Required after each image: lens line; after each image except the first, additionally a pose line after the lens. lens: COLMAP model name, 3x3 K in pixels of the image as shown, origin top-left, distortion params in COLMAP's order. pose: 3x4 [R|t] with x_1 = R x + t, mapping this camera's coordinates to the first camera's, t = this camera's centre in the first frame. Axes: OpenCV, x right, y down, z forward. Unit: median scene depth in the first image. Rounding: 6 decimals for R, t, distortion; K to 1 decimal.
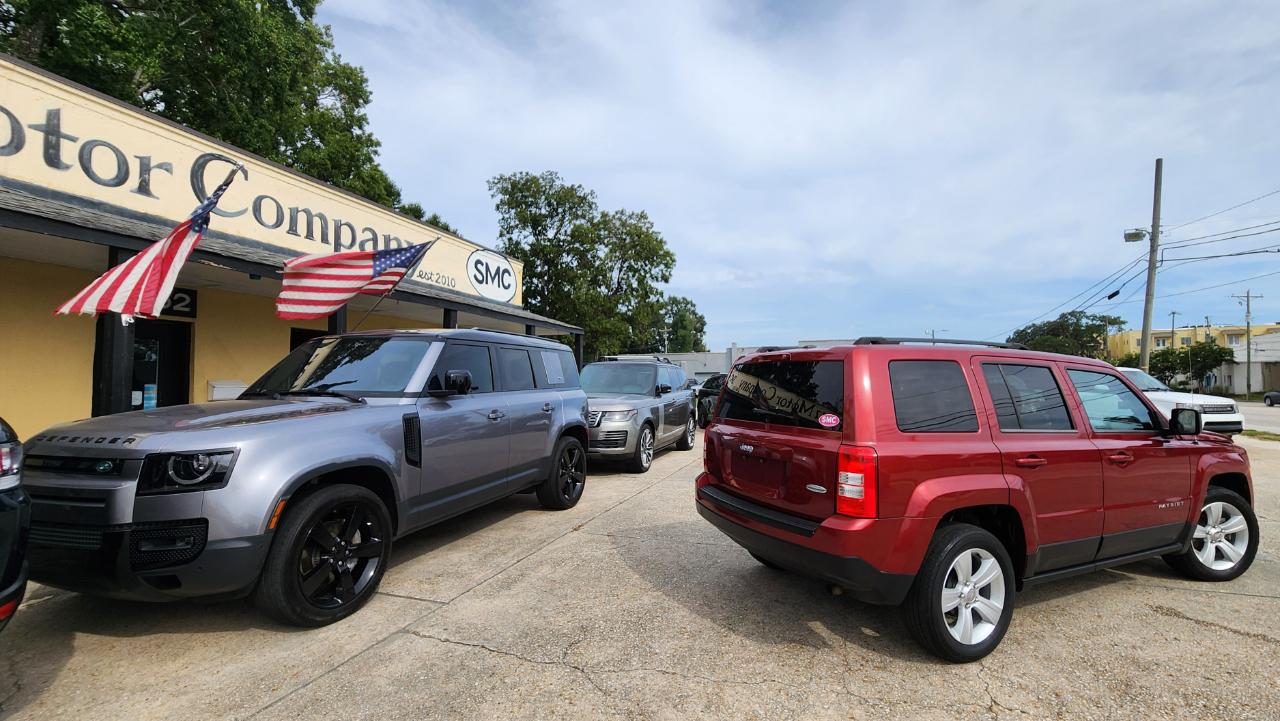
lens RADIAL K [[562.9, 0, 666.4], [0, 562.9, 350.0], [0, 0, 1]] dist [0.008327, 0.000754]
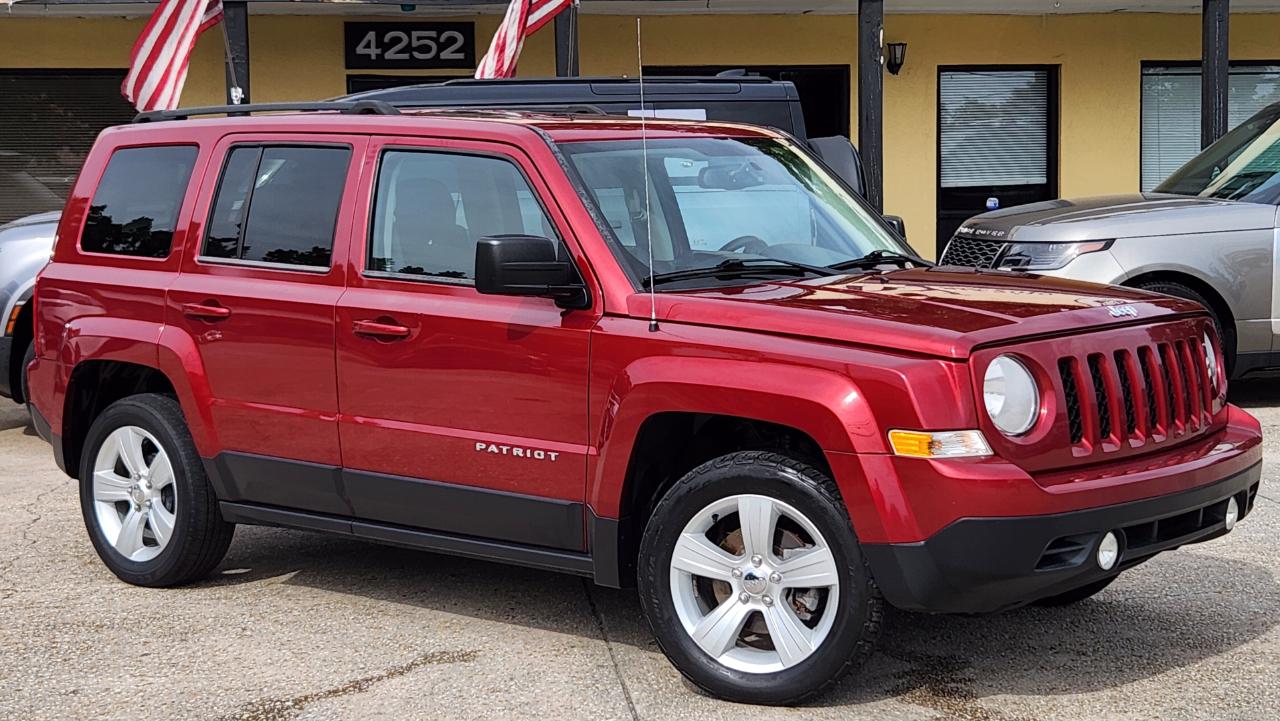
lens RADIAL K [[2066.5, 0, 614.6], [0, 2066.5, 343.5], [0, 0, 1]] dist [0.071043, 0.000000]
pose [[0.394953, 0.069851, -0.916042, 1.068332], [0.067395, 0.992216, 0.104717, 0.012184], [0.916226, -0.103095, 0.387171, 0.205328]]
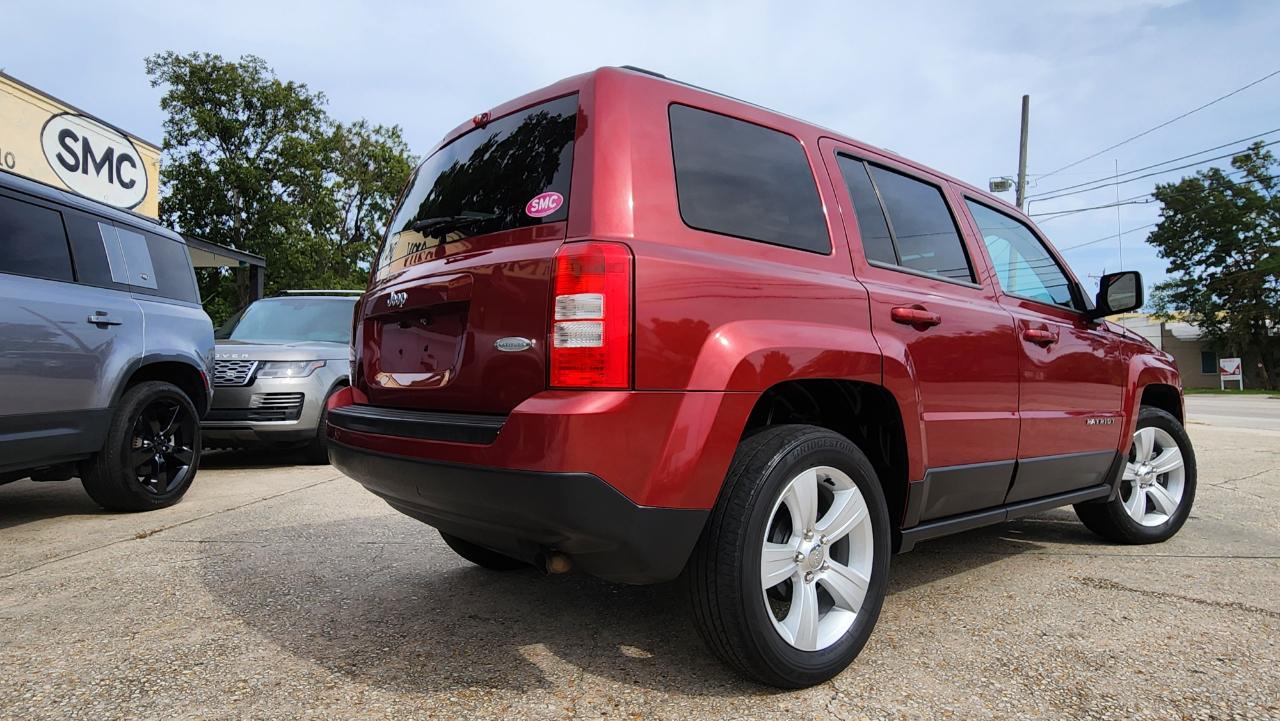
lens RADIAL K [[757.1, 0, 620.2], [0, 757.1, 344.3], [0, 0, 1]] dist [0.002284, 0.002632]
pose [[0.973405, 0.007374, 0.228974, 0.075603], [-0.008559, 0.999955, 0.004186, 0.084109], [-0.228933, -0.006034, 0.973424, 0.132613]]
